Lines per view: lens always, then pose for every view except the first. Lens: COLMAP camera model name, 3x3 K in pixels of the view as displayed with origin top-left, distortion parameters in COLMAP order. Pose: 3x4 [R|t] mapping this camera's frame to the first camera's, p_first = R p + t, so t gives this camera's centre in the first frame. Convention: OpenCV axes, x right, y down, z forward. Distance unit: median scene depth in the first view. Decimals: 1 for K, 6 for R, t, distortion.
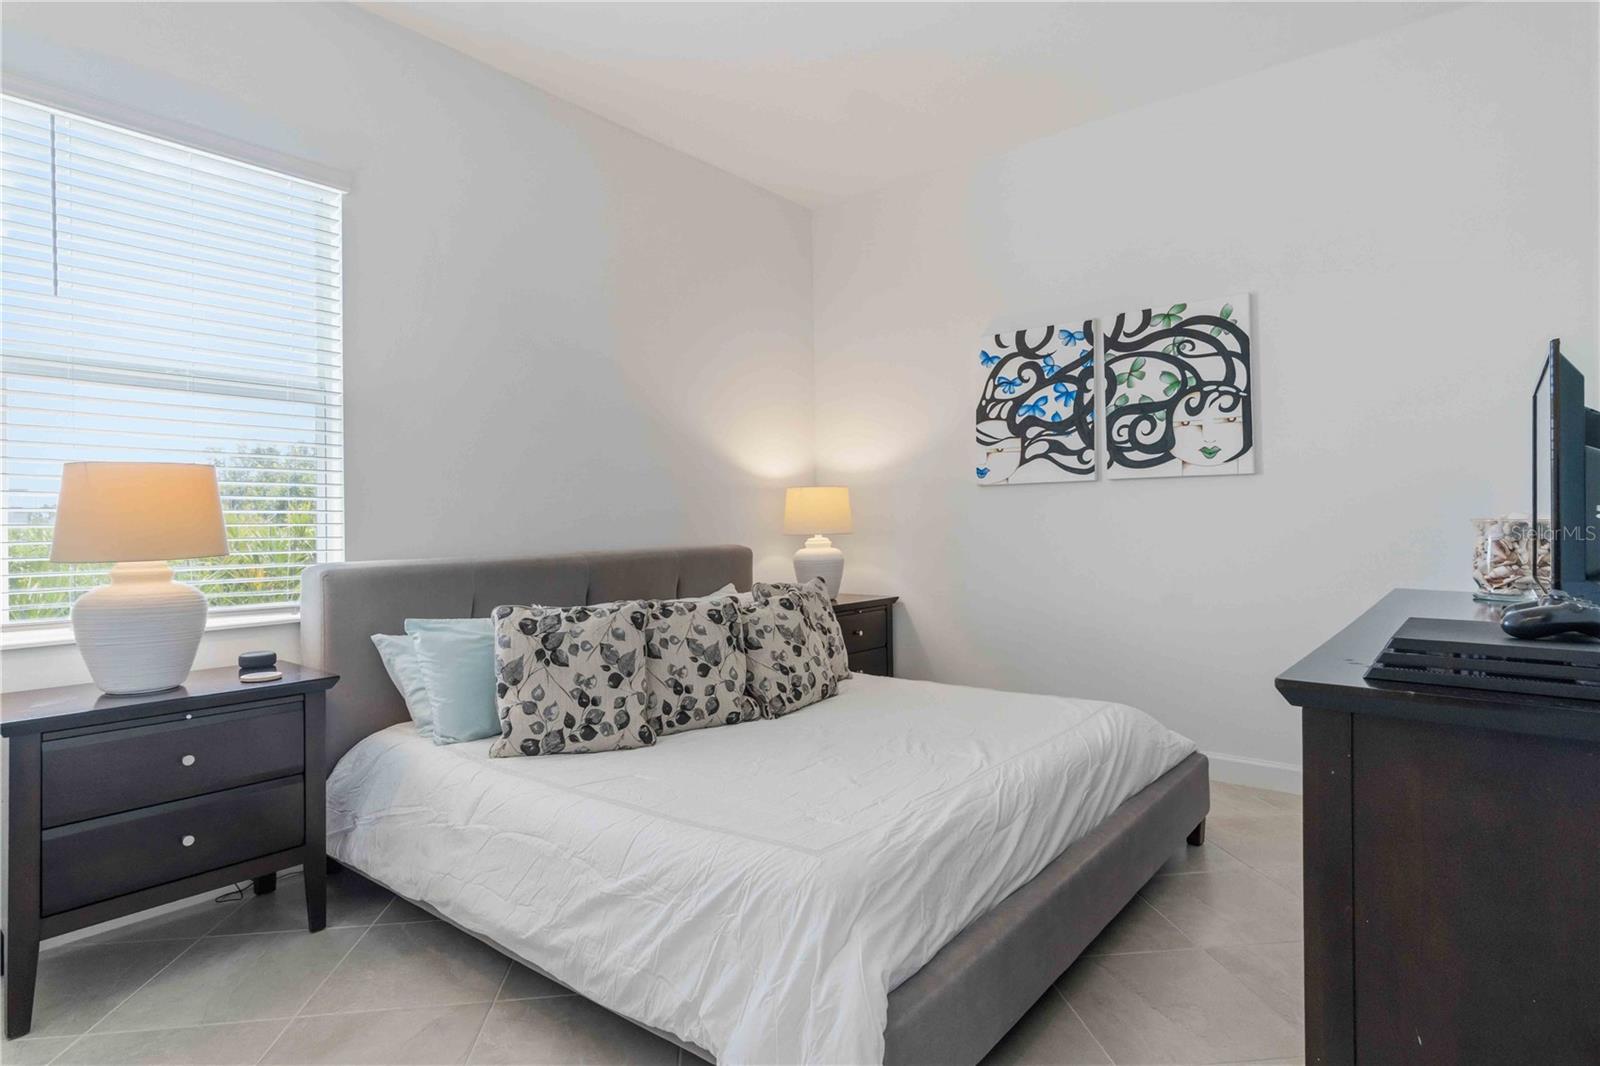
lens RADIAL K [[844.9, 0, 801.7], [0, 844.9, 524.1], [0, 0, 1]] dist [0.011323, 0.001398]
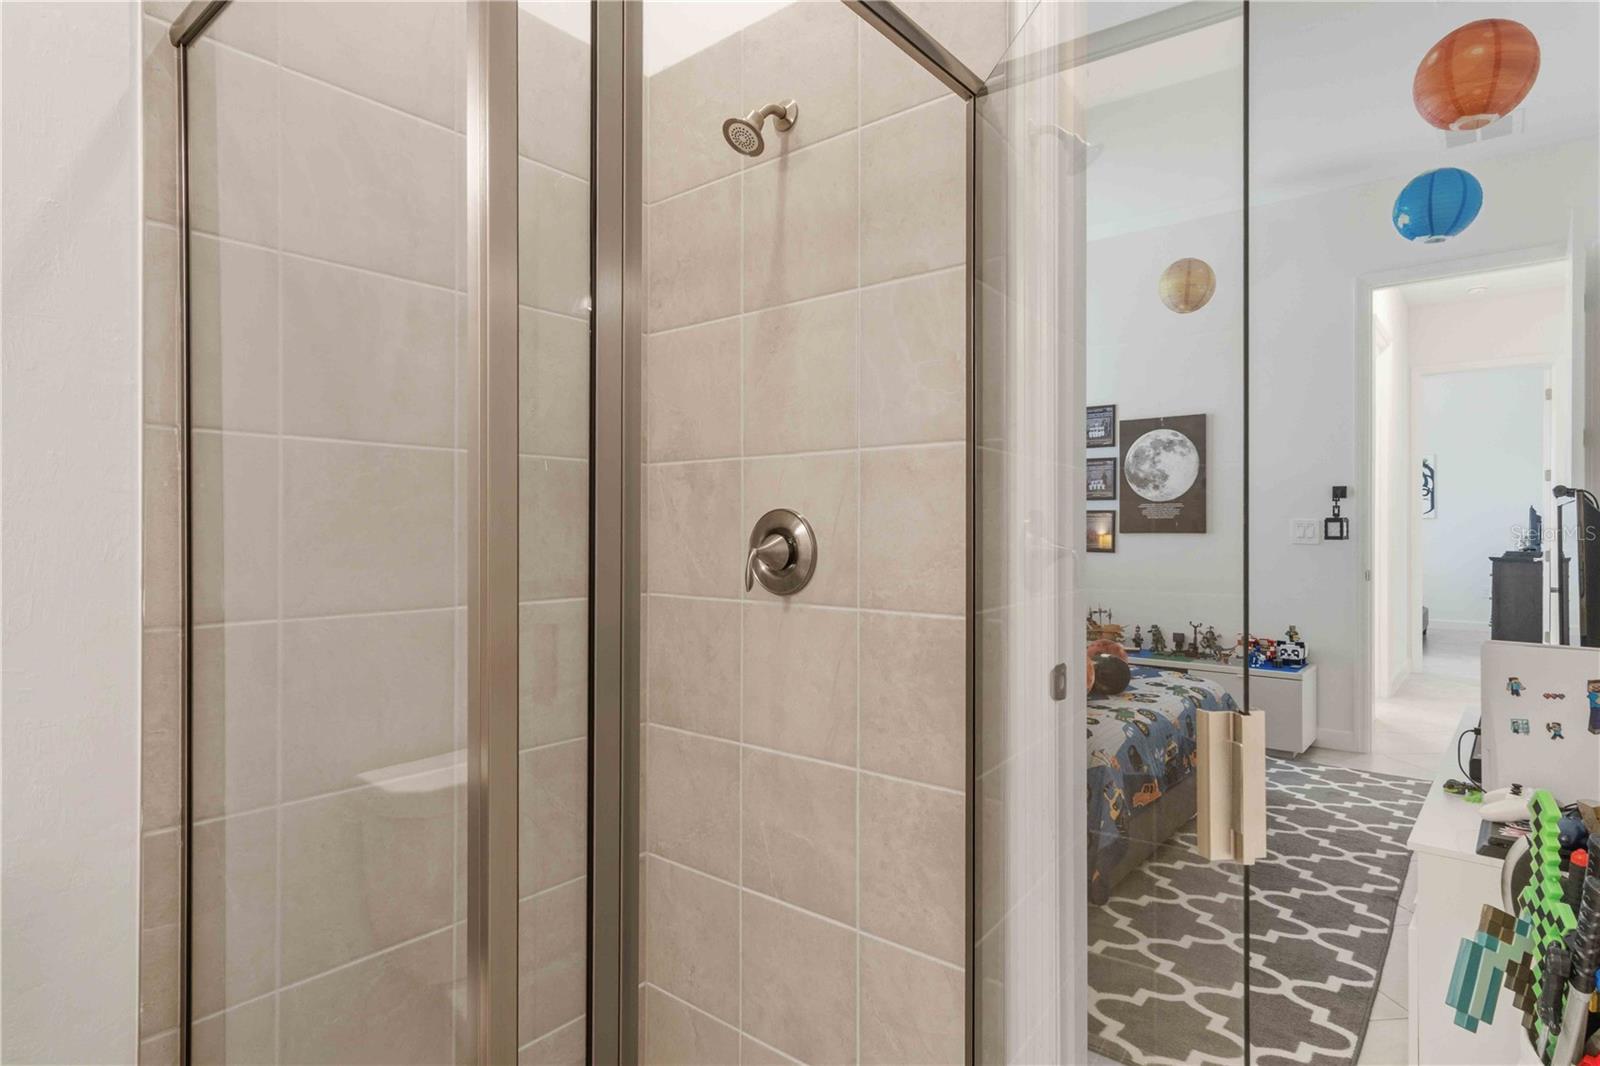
lens RADIAL K [[844.9, 0, 799.2], [0, 844.9, 536.2], [0, 0, 1]] dist [0.011323, 0.001398]
pose [[0.999716, 0.007177, -0.022746, -1.516883], [-0.007246, 0.999969, -0.002954, 0.023136], [0.022724, 0.003118, 0.999737, -1.876735]]
